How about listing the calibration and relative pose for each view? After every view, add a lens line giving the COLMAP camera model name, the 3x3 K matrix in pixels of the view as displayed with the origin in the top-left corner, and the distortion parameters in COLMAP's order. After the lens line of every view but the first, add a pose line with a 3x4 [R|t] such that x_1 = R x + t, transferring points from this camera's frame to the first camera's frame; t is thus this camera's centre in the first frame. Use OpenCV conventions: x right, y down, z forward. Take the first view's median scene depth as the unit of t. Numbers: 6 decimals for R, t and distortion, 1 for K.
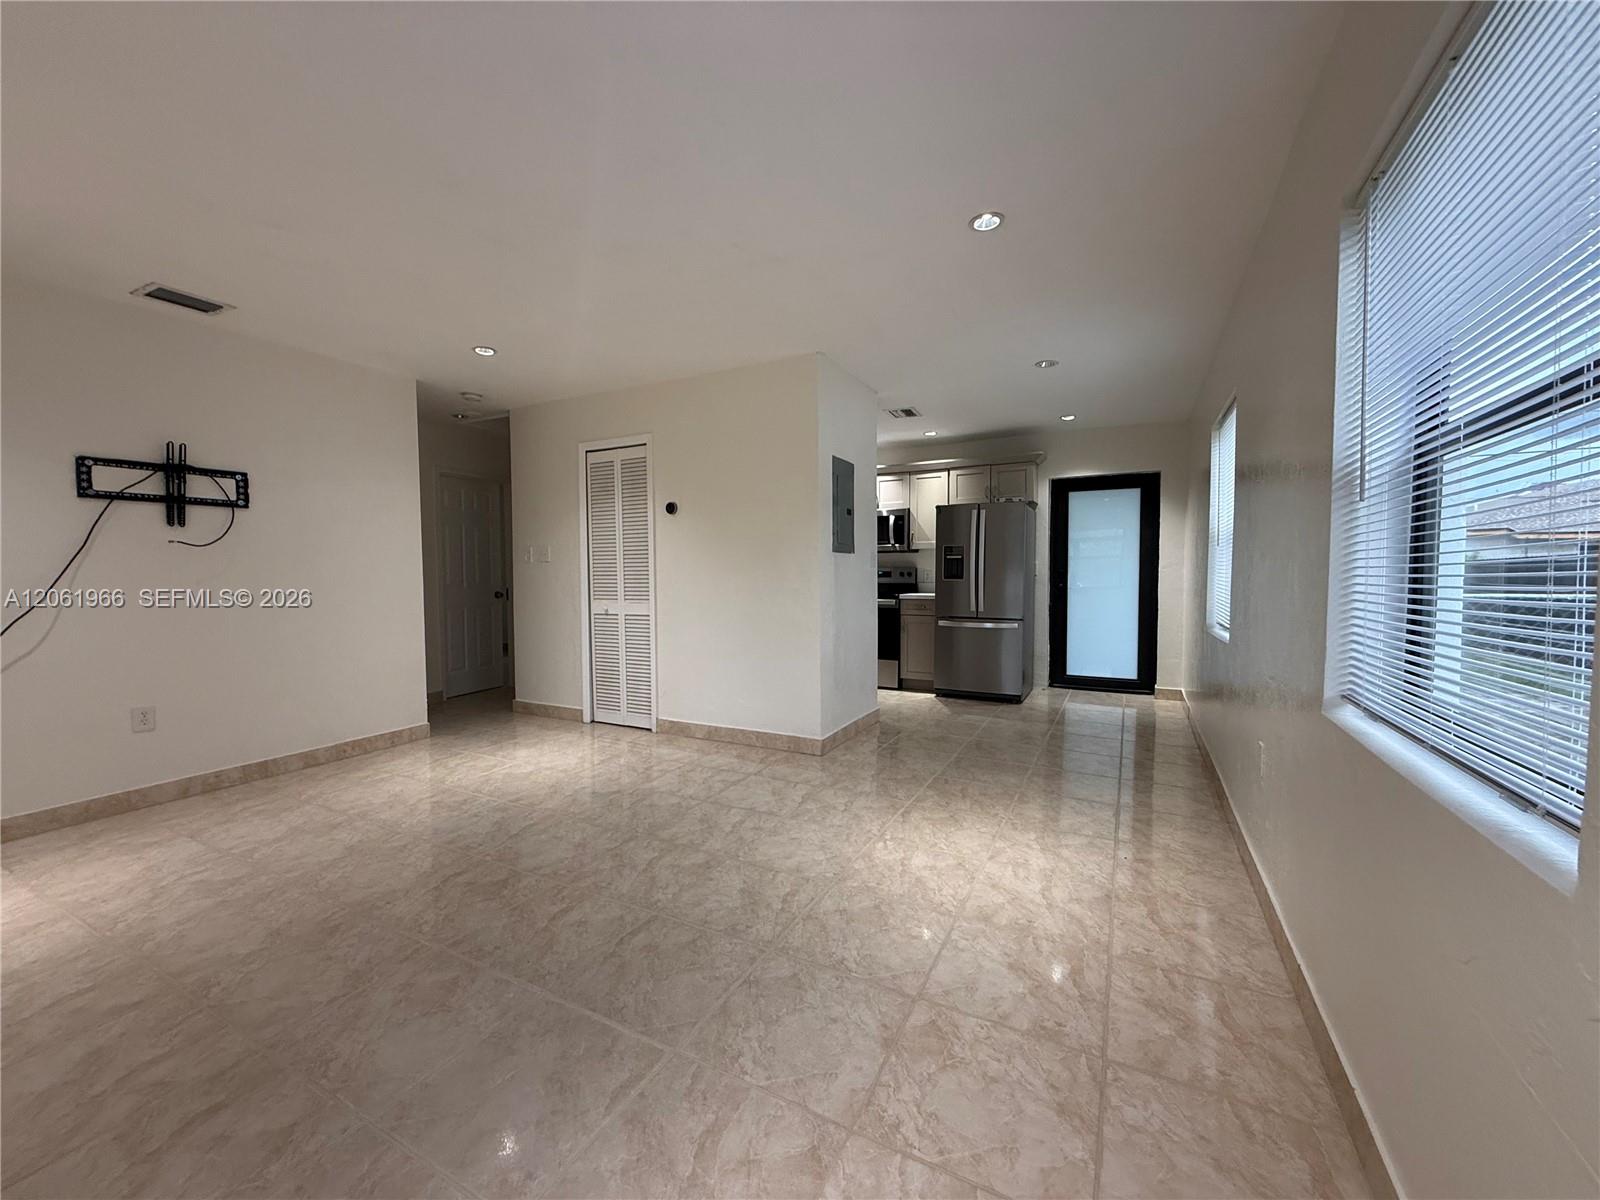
lens RADIAL K [[637.7, 0, 783.3], [0, 637.7, 600.0], [0, 0, 1]] dist [-0.000466, -0.000075]
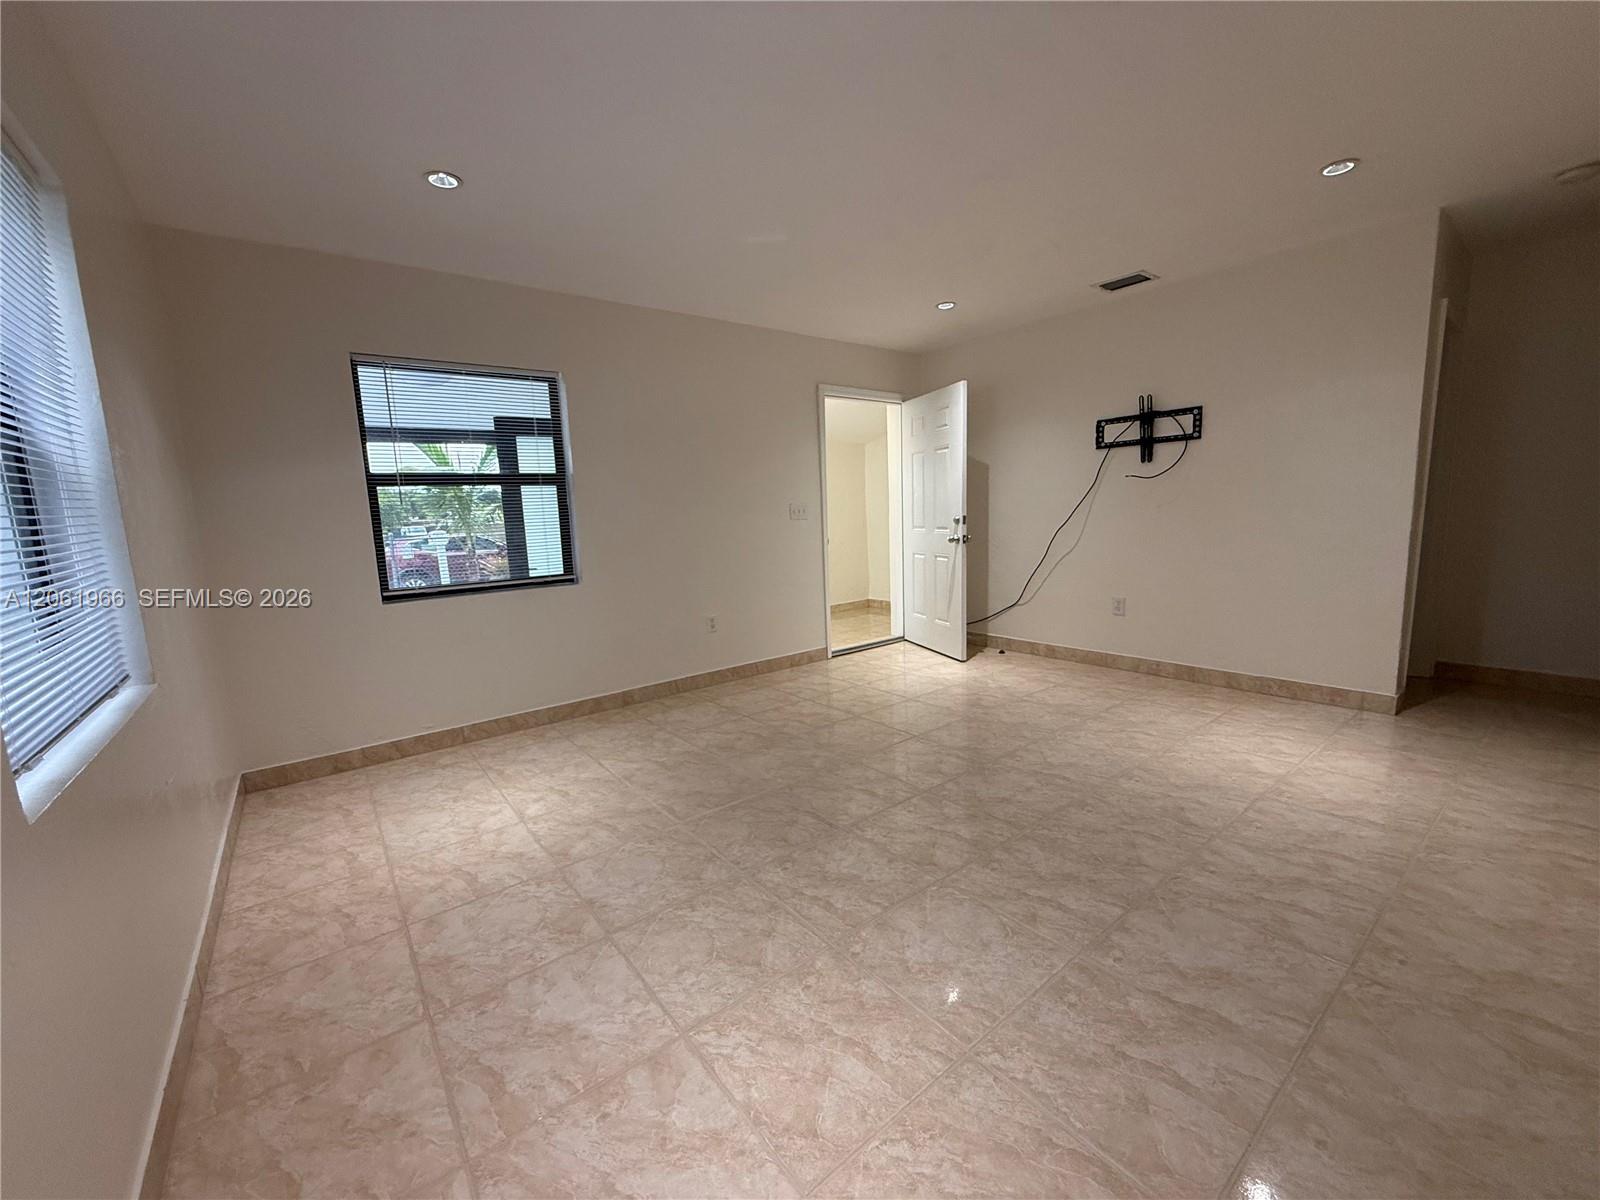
lens RADIAL K [[637.7, 0, 805.3], [0, 637.7, 596.9], [0, 0, 1]] dist [-0.000466, -0.000075]
pose [[-0.393991, 0.148265, -0.907077, 0.559494], [-0.001094, 0.986827, 0.161776, -0.061624], [0.919114, 0.064731, -0.388639, 0.976017]]
